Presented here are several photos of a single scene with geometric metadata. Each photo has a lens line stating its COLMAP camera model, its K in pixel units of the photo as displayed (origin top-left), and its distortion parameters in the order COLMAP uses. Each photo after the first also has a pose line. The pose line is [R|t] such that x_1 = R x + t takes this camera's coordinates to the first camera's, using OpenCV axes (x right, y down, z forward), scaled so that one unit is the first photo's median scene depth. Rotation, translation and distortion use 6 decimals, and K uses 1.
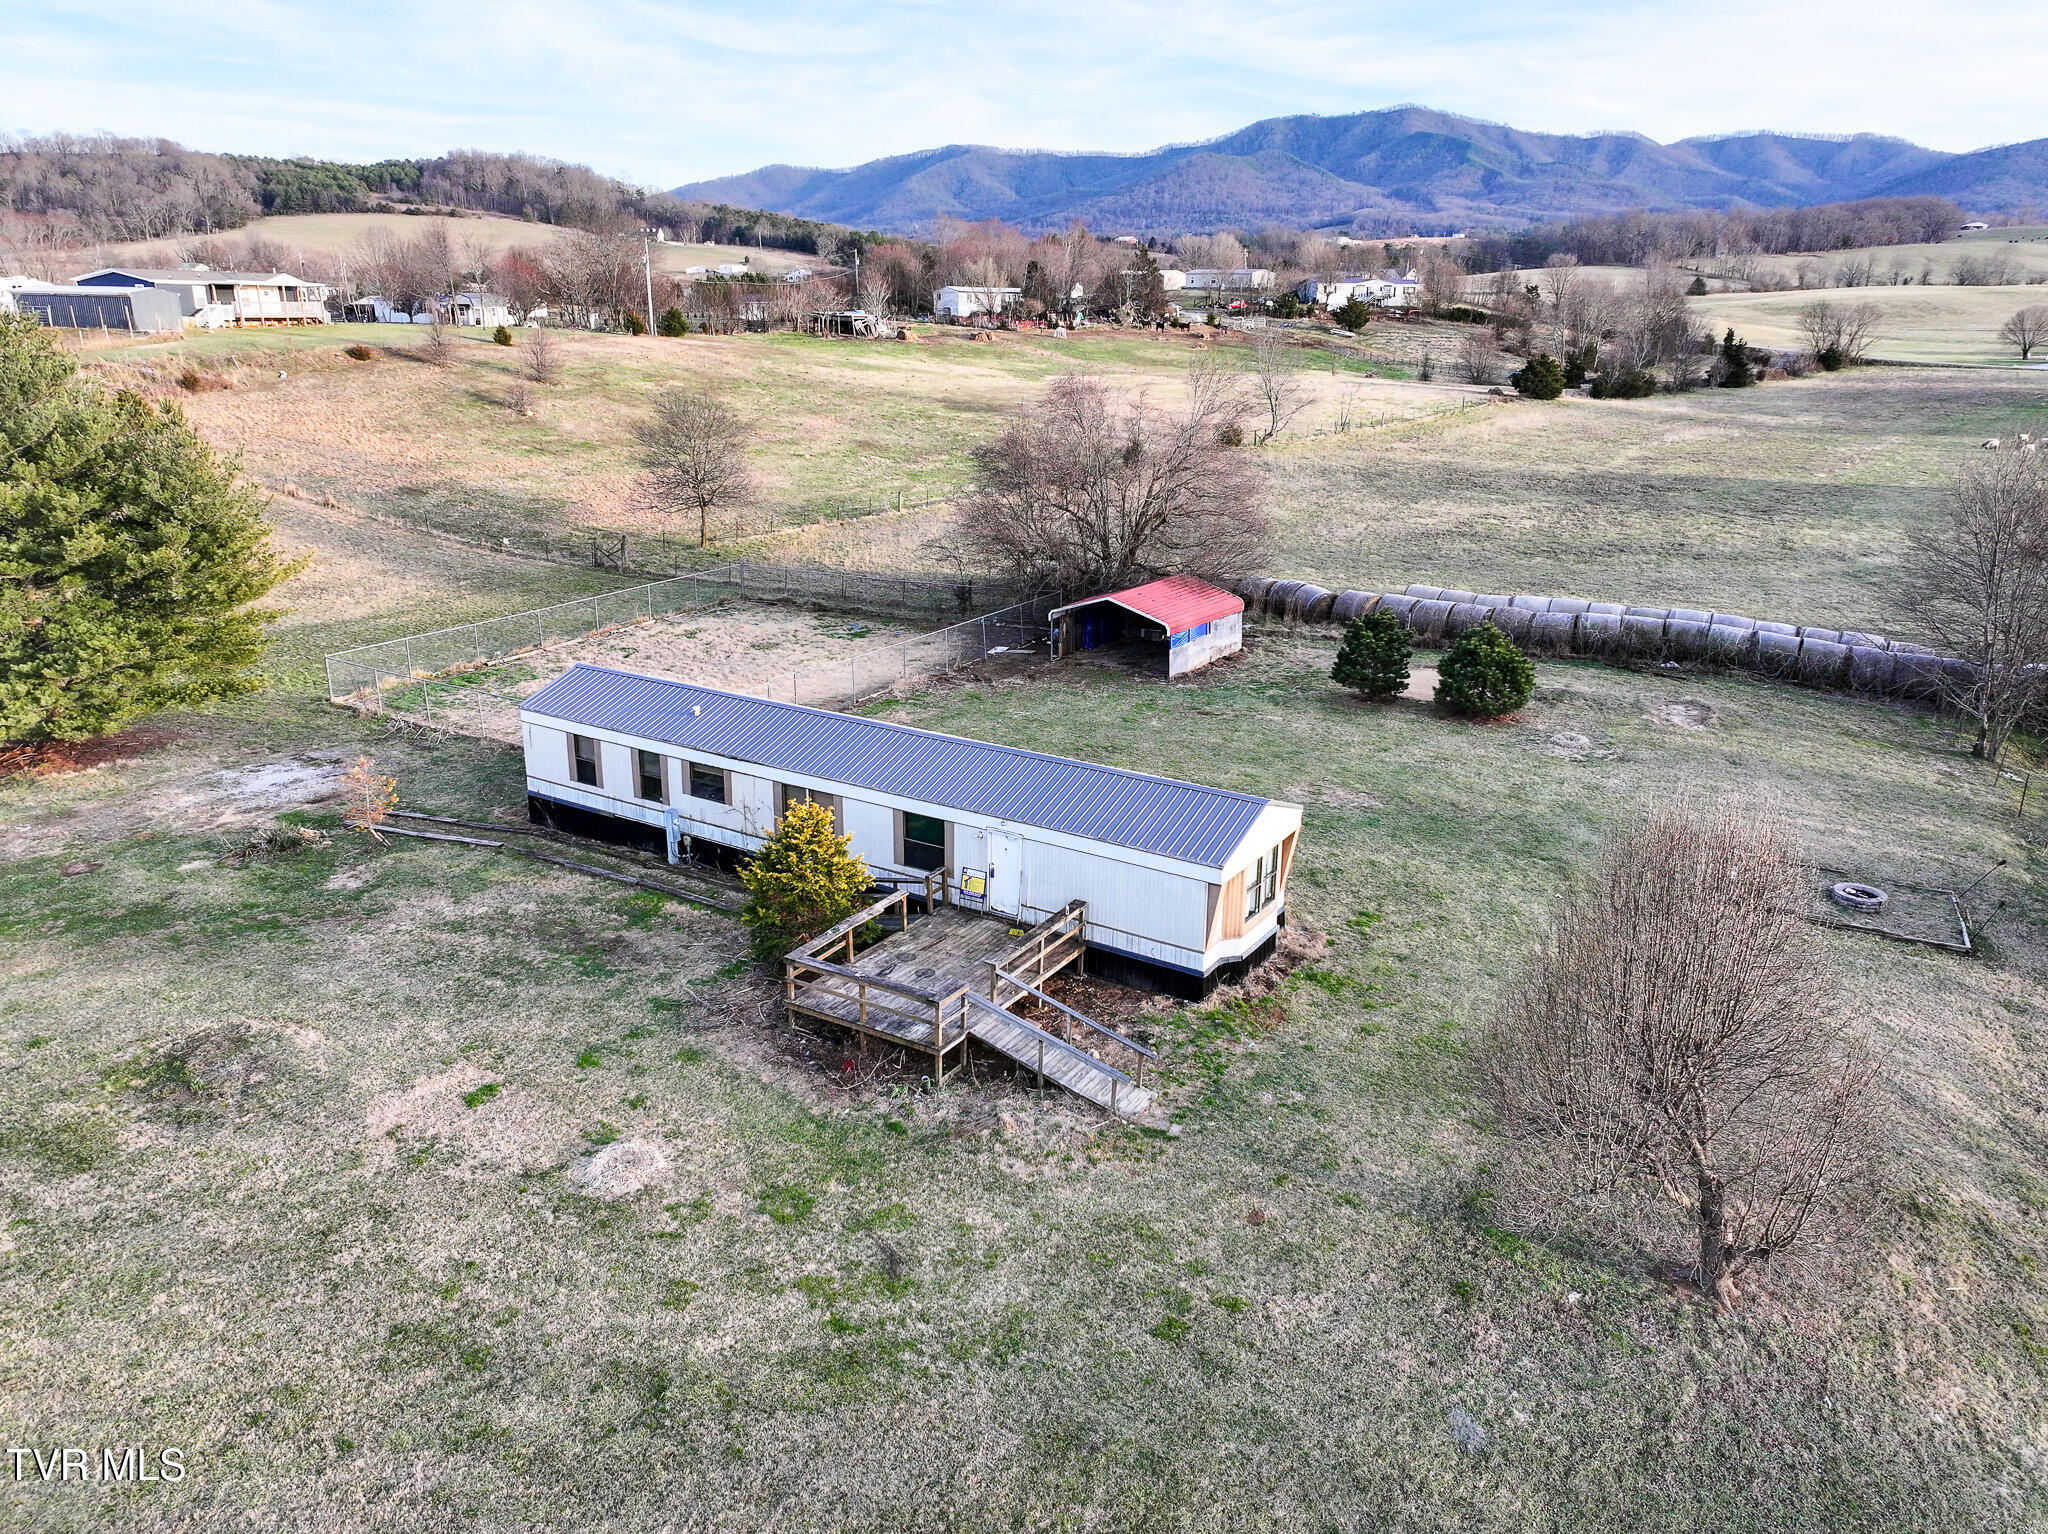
lens RADIAL K [[1432.6, 0, 1028.7], [0, 1432.6, 756.1], [0, 0, 1]] dist [0.004163, 0.000636]
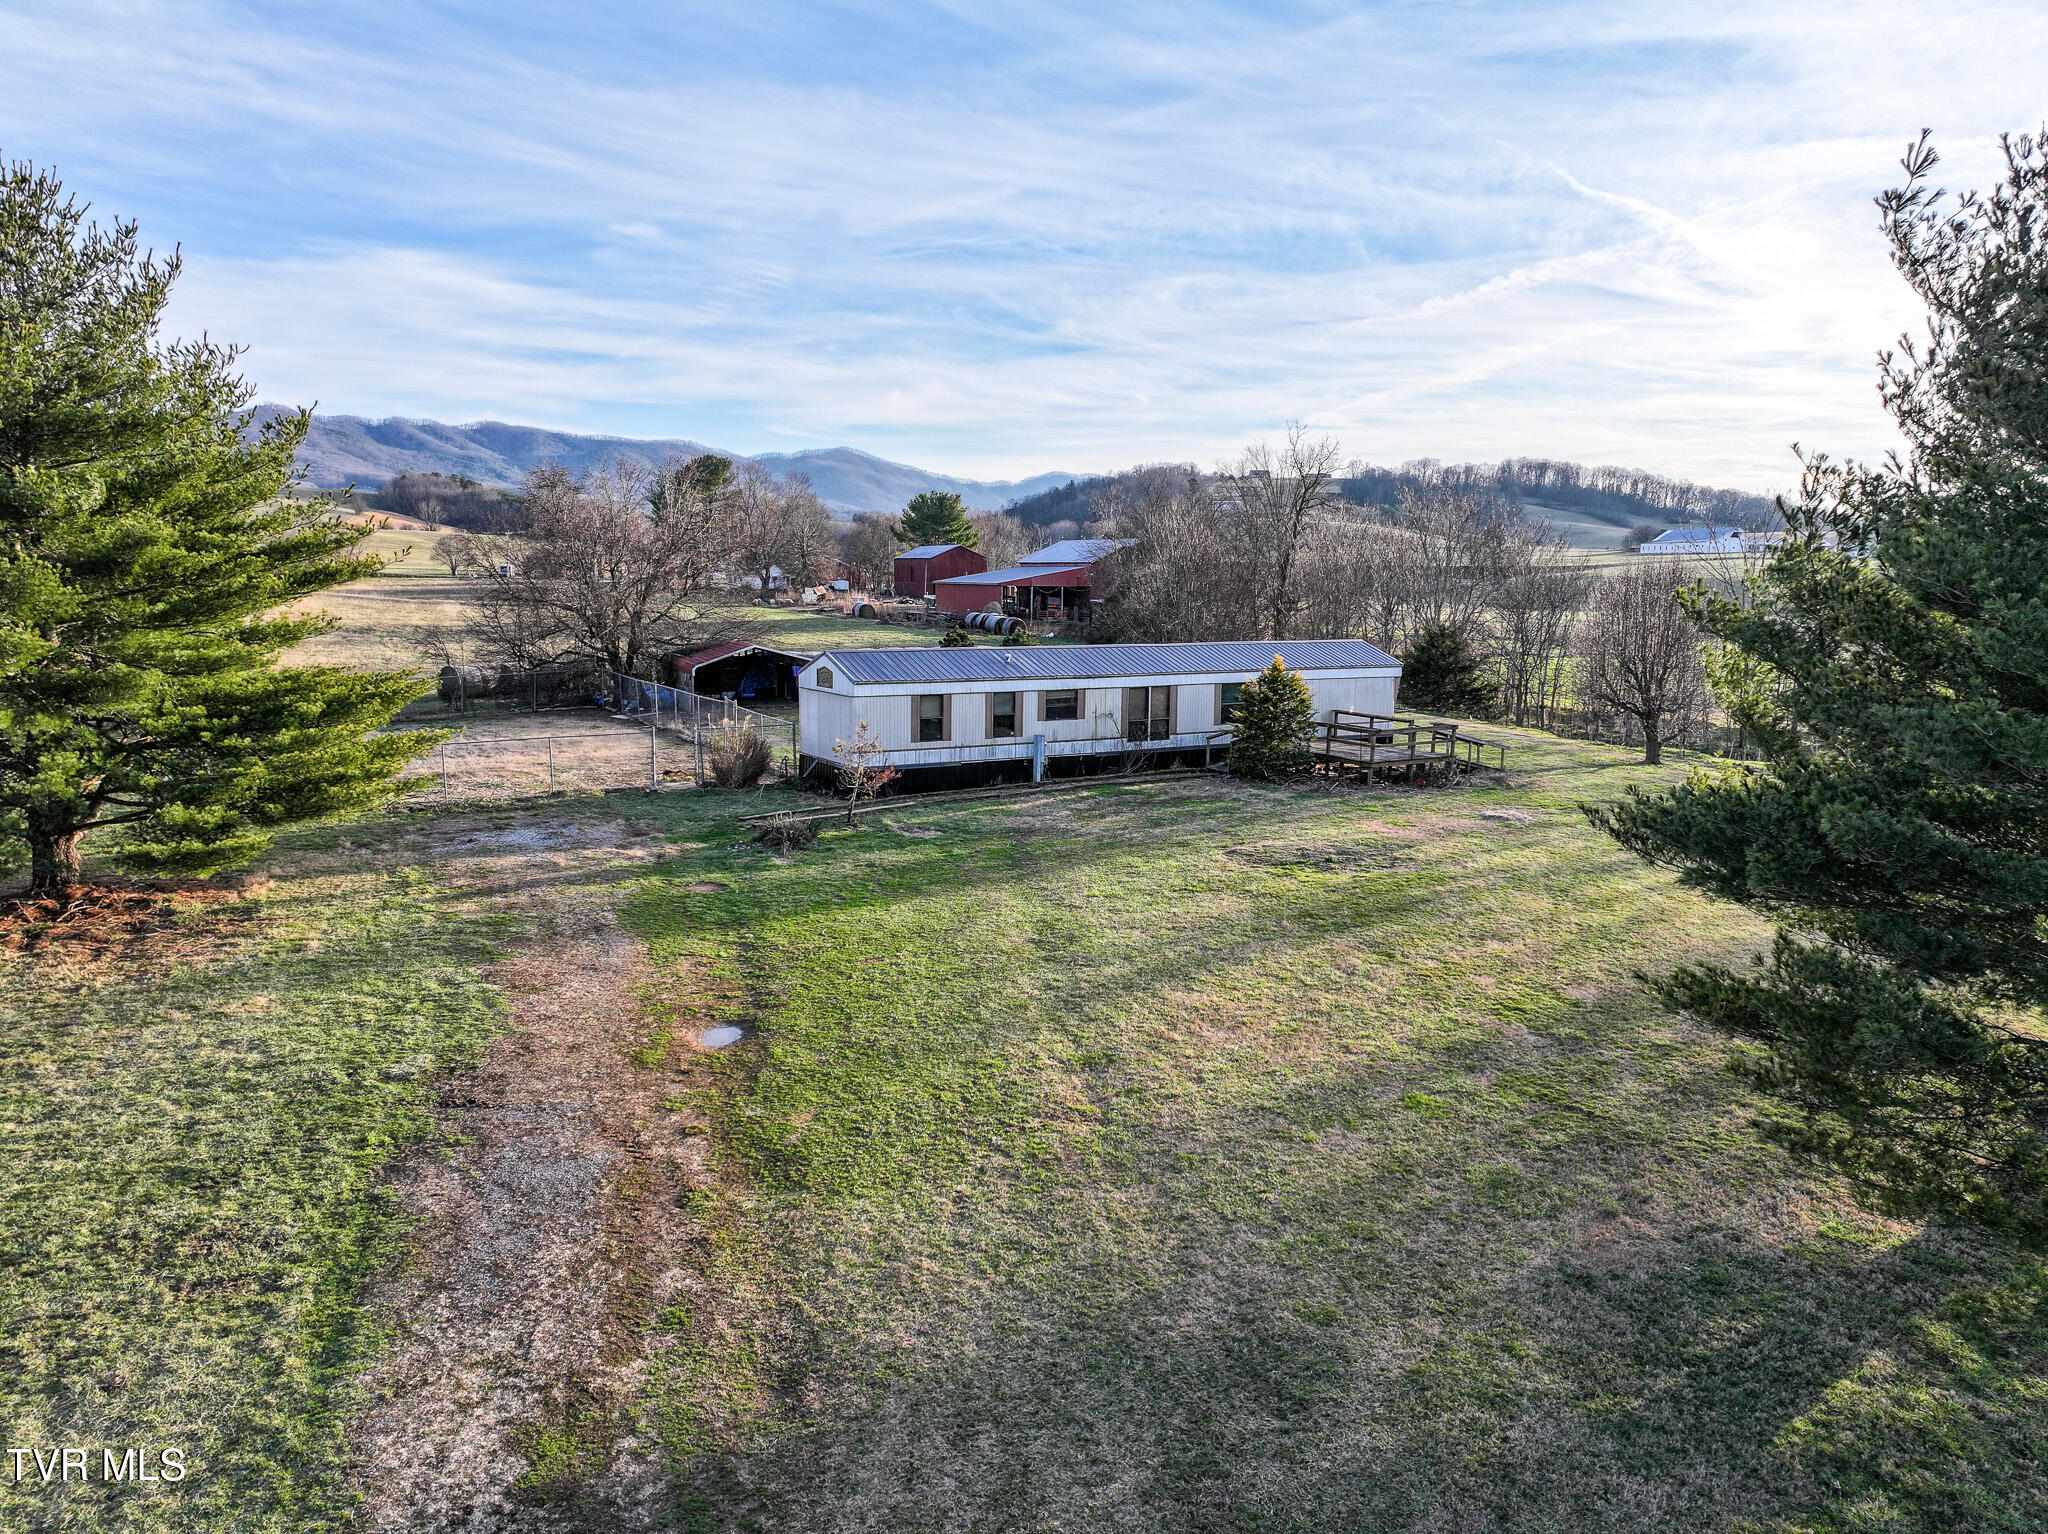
lens RADIAL K [[1436.9, 0, 1031.3], [0, 1436.9, 758.5], [0, 0, 1]] dist [-0.001856, 0.012322]
pose [[0.457637, -0.118192, 0.881249, -1.592407], [0.263354, 0.964671, -0.007381, 0.077651], [-0.849243, 0.235459, 0.472595, 0.551921]]
